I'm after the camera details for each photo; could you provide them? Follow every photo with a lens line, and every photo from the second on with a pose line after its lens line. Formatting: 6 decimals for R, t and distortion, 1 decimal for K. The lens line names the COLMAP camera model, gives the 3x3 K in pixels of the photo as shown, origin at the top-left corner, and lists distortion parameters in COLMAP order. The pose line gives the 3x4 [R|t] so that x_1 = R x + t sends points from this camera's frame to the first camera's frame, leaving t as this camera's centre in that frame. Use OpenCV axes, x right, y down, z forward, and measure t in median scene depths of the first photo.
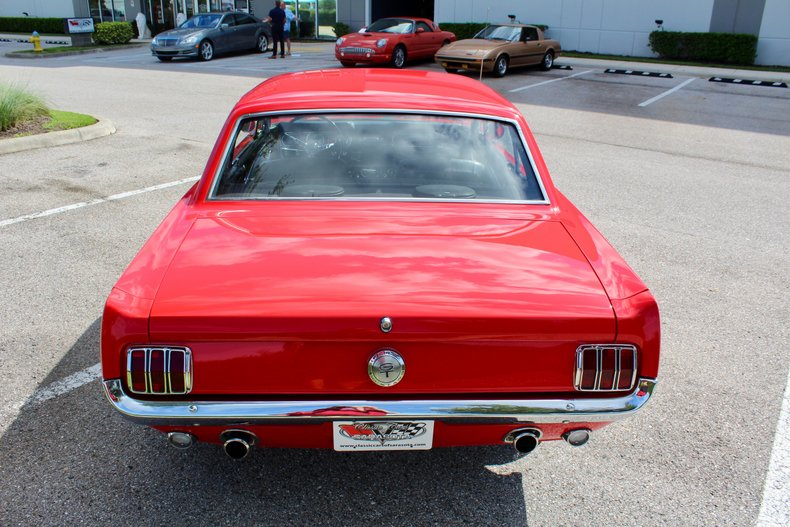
lens RADIAL K [[659.4, 0, 393.6], [0, 659.4, 264.0], [0, 0, 1]] dist [-0.169282, 0.149712]
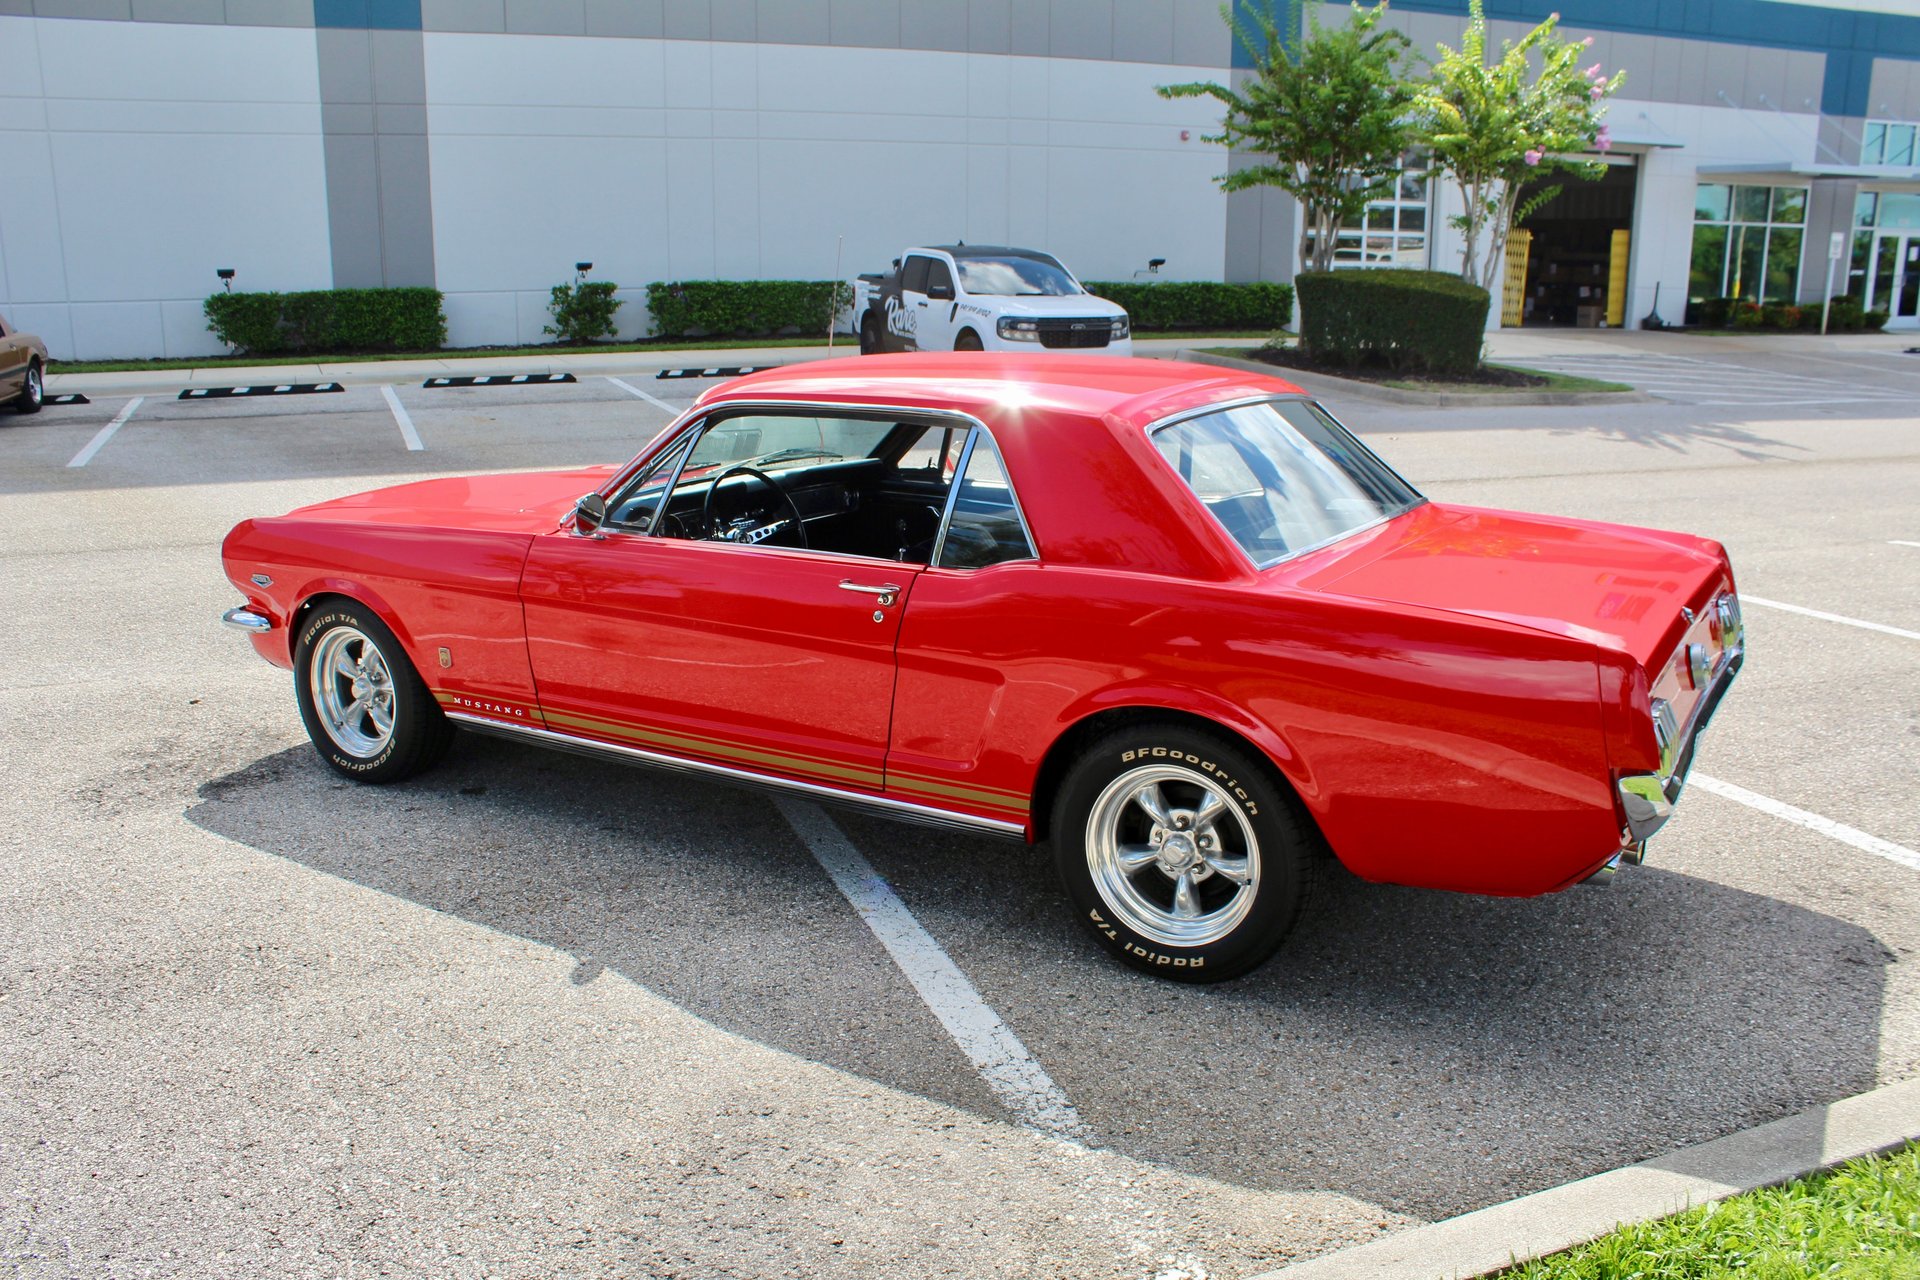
lens RADIAL K [[1602.6, 0, 960.4], [0, 1602.6, 648.9], [0, 0, 1]] dist [-0.169282, 0.149712]
pose [[0.557577, -0.211089, 0.802838, -0.246623], [0.311343, 0.949708, 0.033475, -0.025430], [-0.769528, 0.231293, 0.595257, 0.065318]]
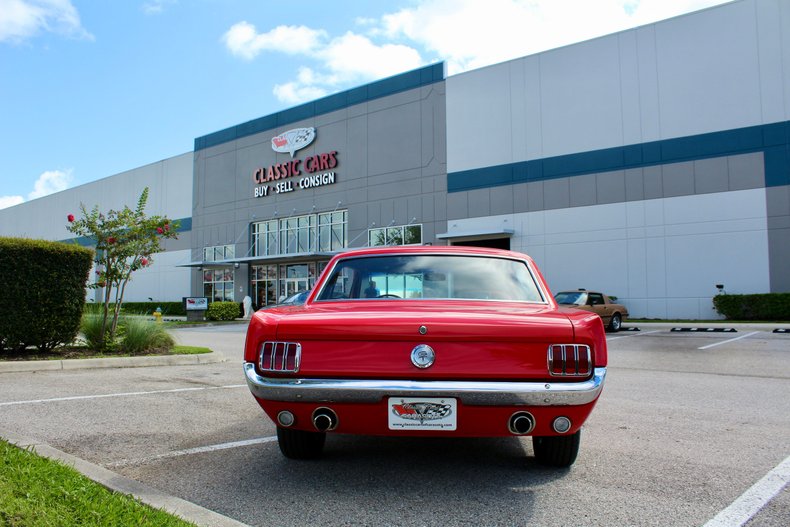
lens RADIAL K [[659.4, 0, 392.6], [0, 659.4, 266.2], [0, 0, 1]] dist [-0.169282, 0.149712]
pose [[0.991277, -0.023696, -0.129648, 0.014835], [-0.033668, 0.905535, -0.422933, 0.074328], [0.127422, 0.423609, 0.896838, -0.059510]]
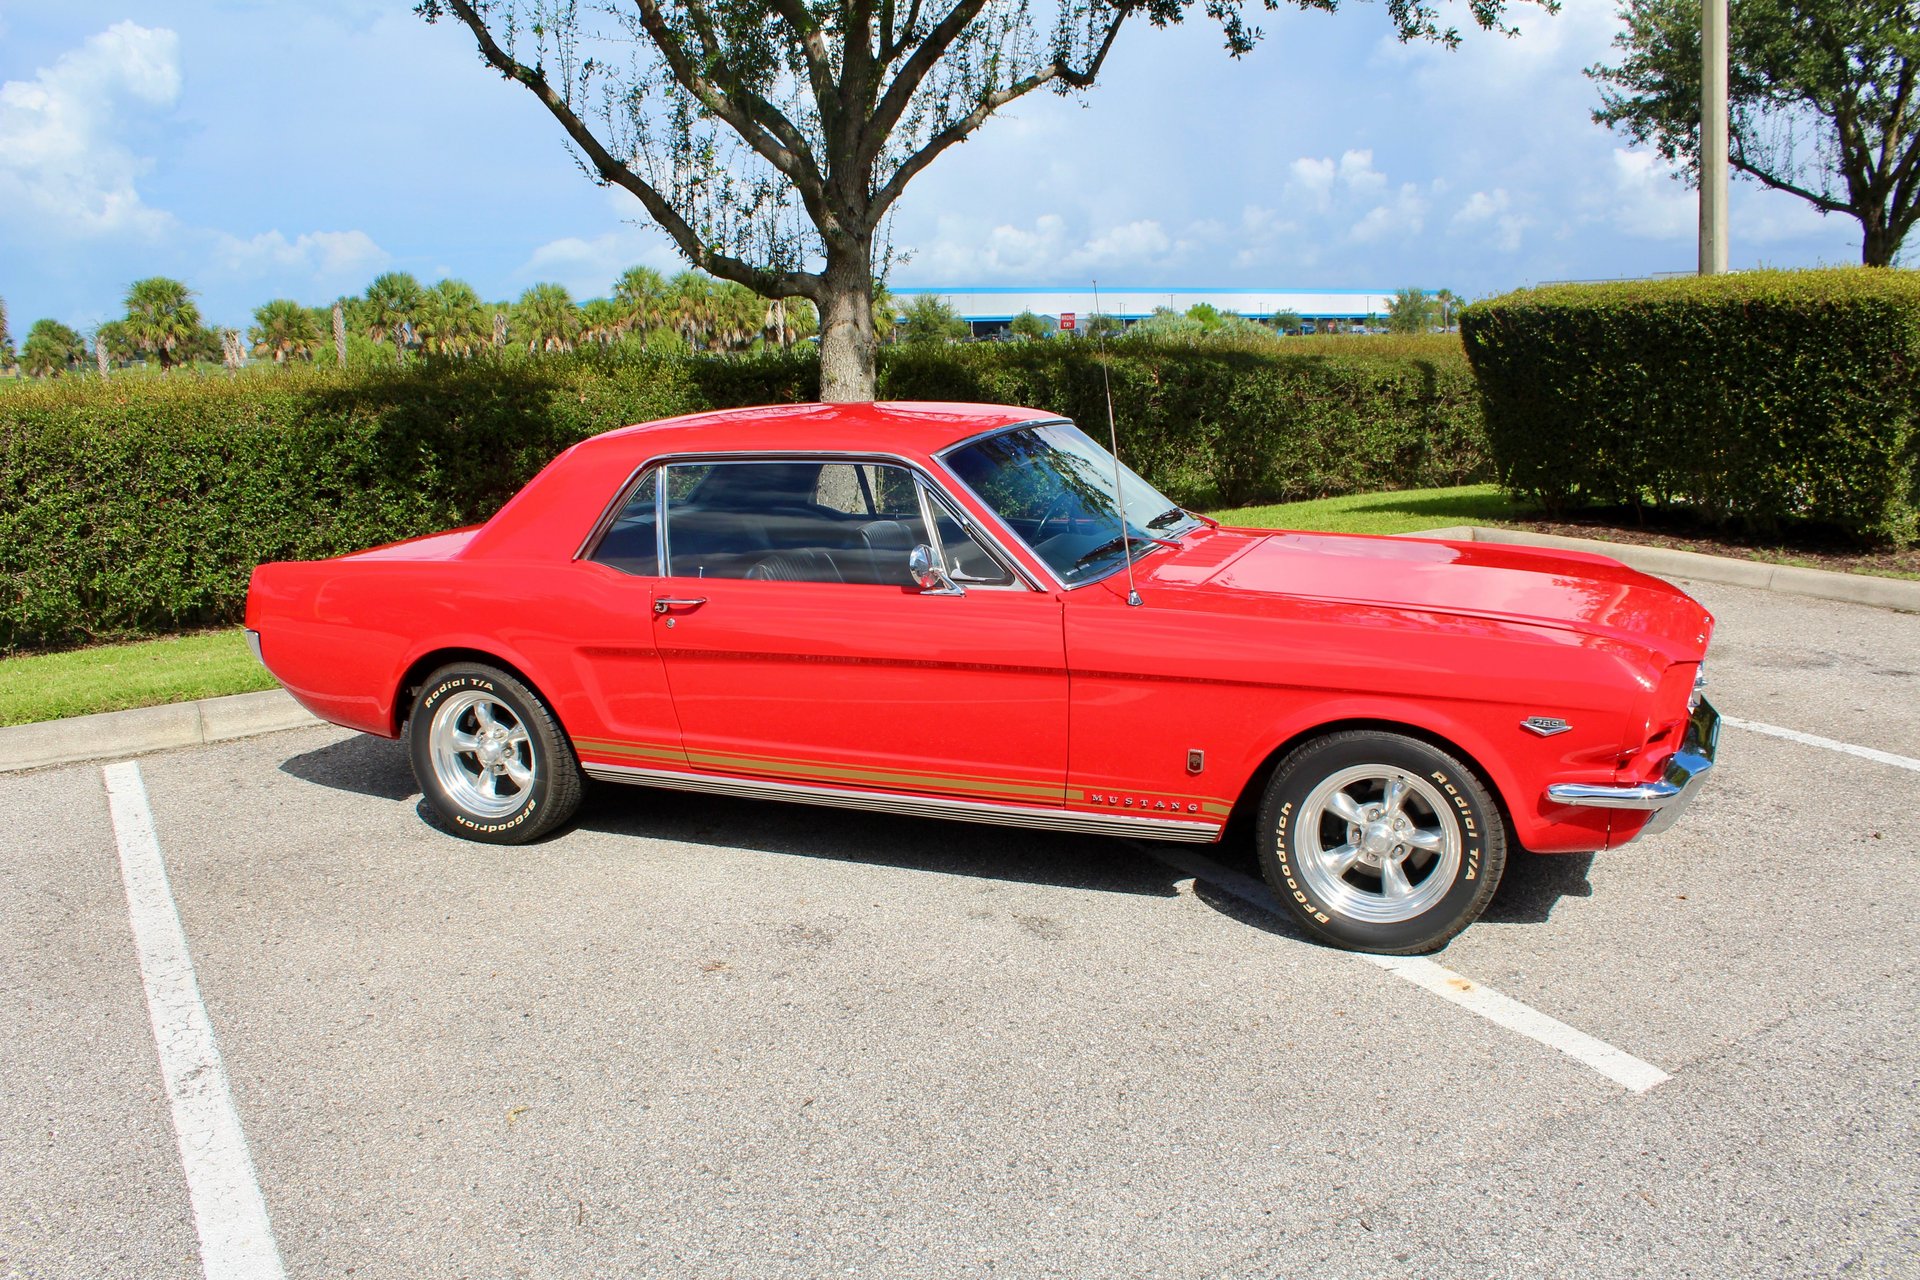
lens RADIAL K [[1602.6, 0, 950.8], [0, 1602.6, 635.3], [0, 0, 1]] dist [-0.169282, 0.149712]
pose [[-0.418714, 0.162821, -0.893403, 0.287232], [-0.315348, 0.896505, 0.311181, -0.130024], [0.851607, 0.412029, -0.324034, 0.360947]]
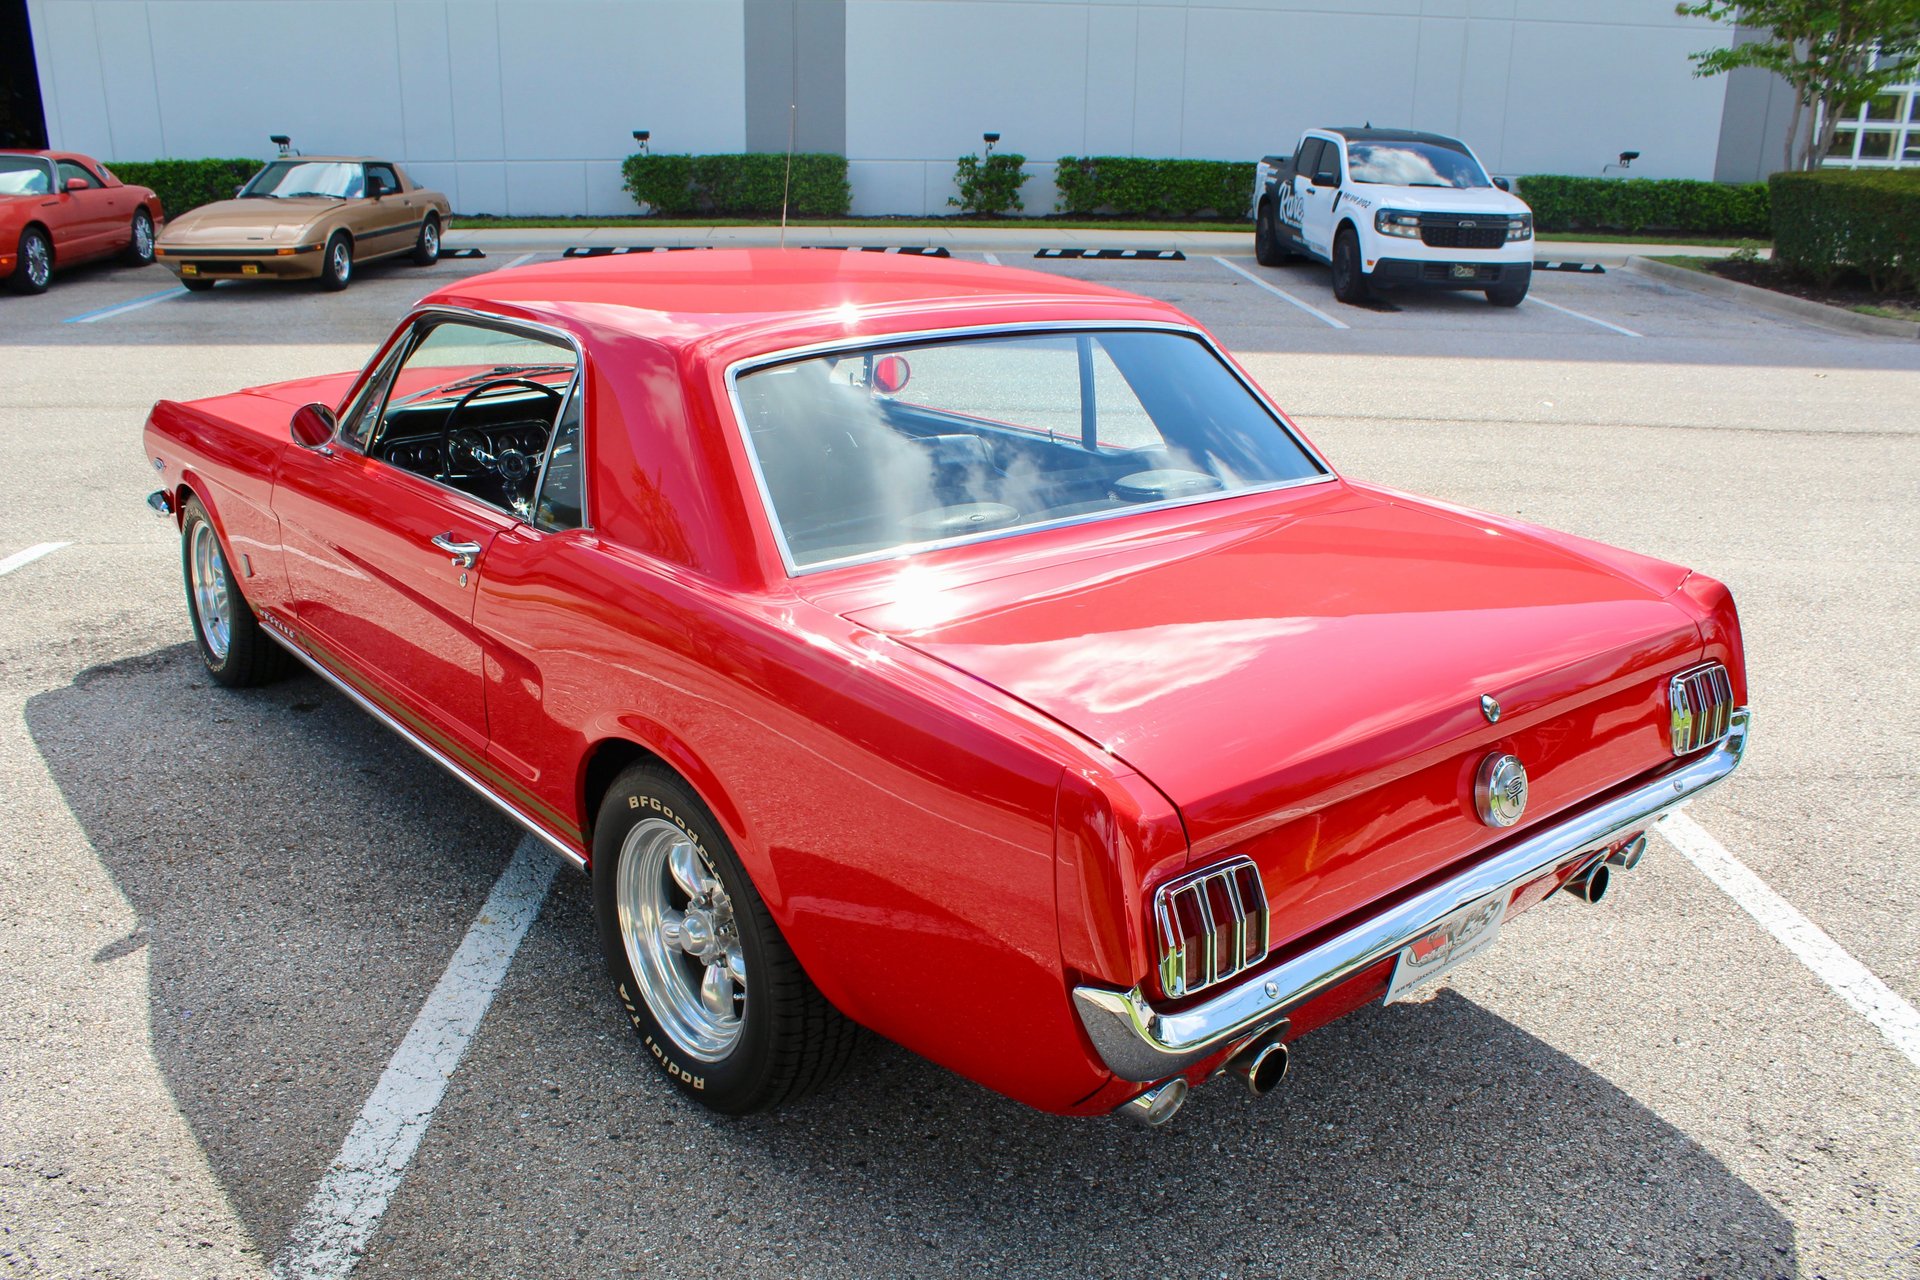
lens RADIAL K [[1602.6, 0, 956.2], [0, 1602.6, 652.4], [0, 0, 1]] dist [-0.169282, 0.149712]
pose [[0.797553, -0.191845, 0.571930, -0.124351], [0.218758, 0.975527, 0.022167, -0.008339], [-0.562186, 0.107435, 0.820003, 0.024916]]
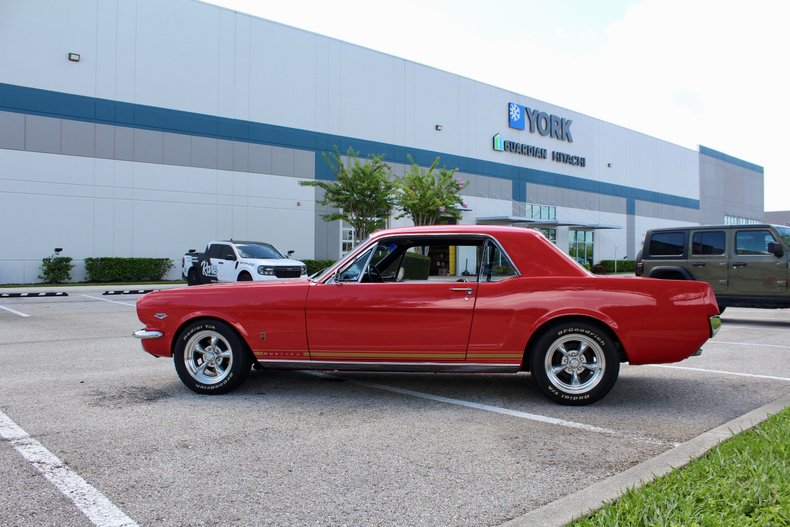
lens RADIAL K [[659.4, 0, 396.2], [0, 659.4, 271.8], [0, 0, 1]] dist [-0.169282, 0.149712]
pose [[0.230727, -0.024594, 0.972708, -0.355124], [0.361914, 0.930126, -0.062329, -0.030013], [-0.903207, 0.366417, 0.223506, 0.174040]]
